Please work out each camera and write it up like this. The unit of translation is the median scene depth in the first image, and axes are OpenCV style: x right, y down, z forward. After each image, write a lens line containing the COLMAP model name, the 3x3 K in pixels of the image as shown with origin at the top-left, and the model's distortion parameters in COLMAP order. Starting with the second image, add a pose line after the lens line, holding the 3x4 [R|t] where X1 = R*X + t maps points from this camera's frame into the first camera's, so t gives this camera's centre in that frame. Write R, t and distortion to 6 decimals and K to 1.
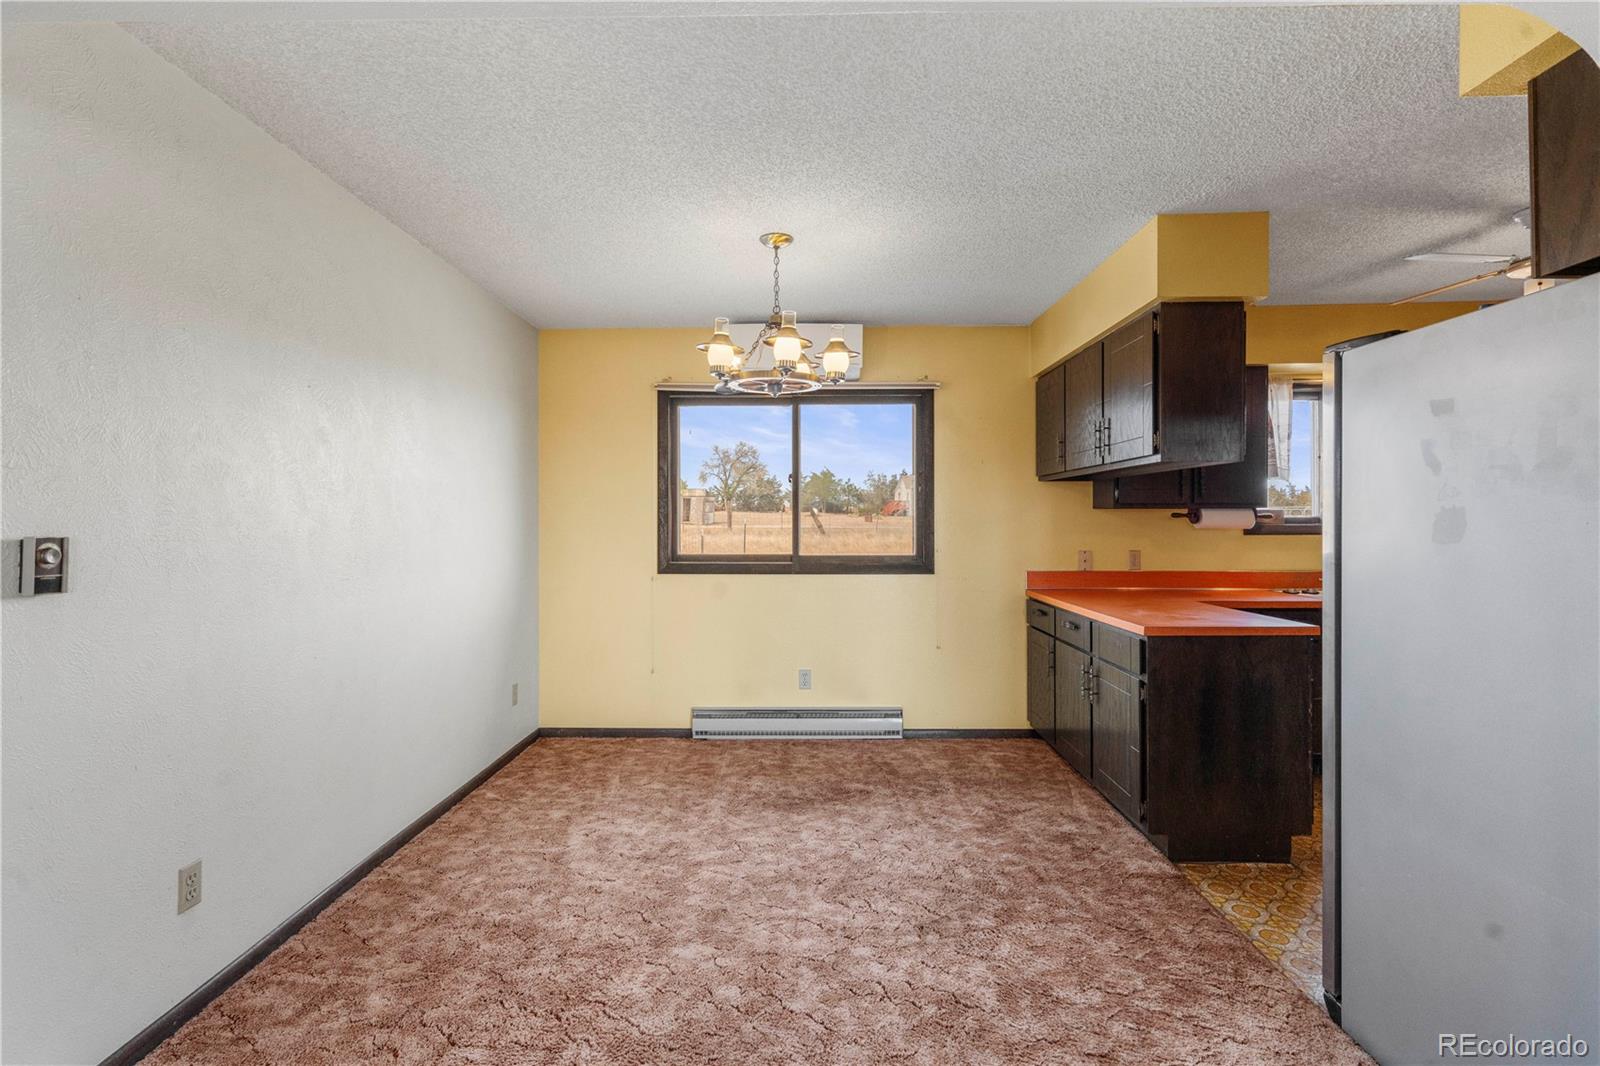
lens RADIAL K [[722.7, 0, 808.0], [0, 722.7, 526.0], [0, 0, 1]] dist [-0.006954, 0.000941]
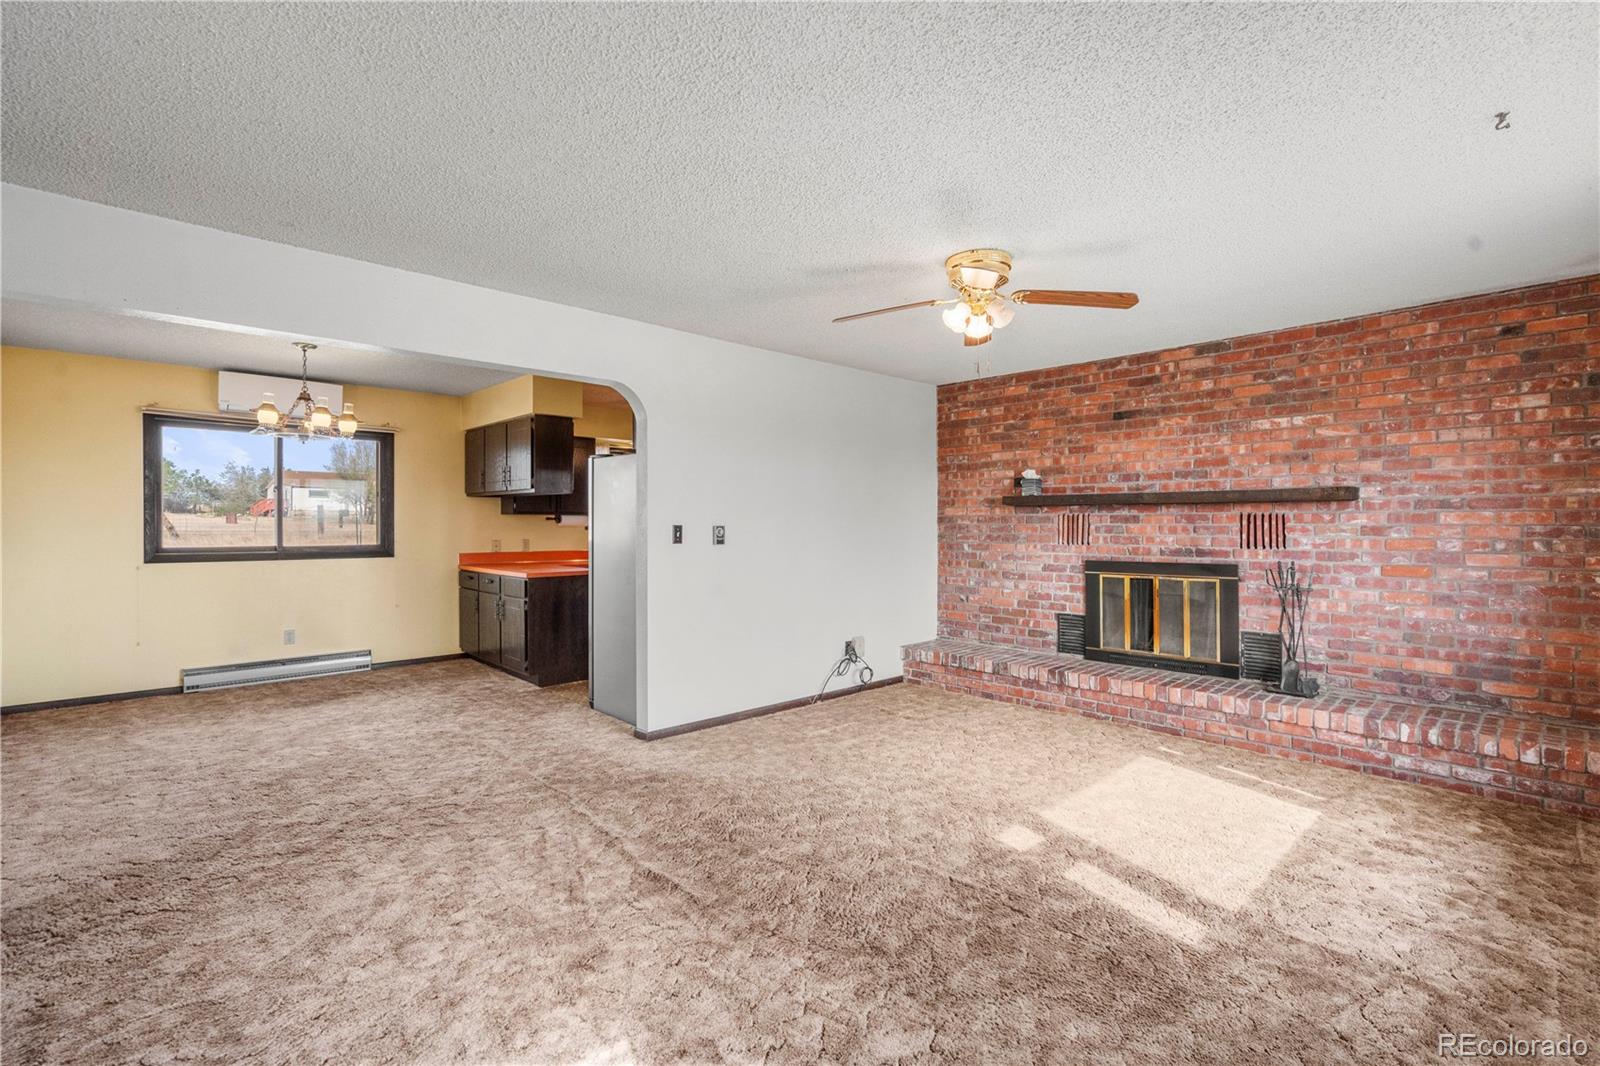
lens RADIAL K [[722.7, 0, 792.0], [0, 722.7, 524.5], [0, 0, 1]] dist [-0.006954, 0.000941]
pose [[0.725228, 0.001234, 0.688507, -0.259935], [0.002276, 0.999989, -0.004190, 0.008021], [-0.688505, 0.004606, 0.725217, -0.656709]]
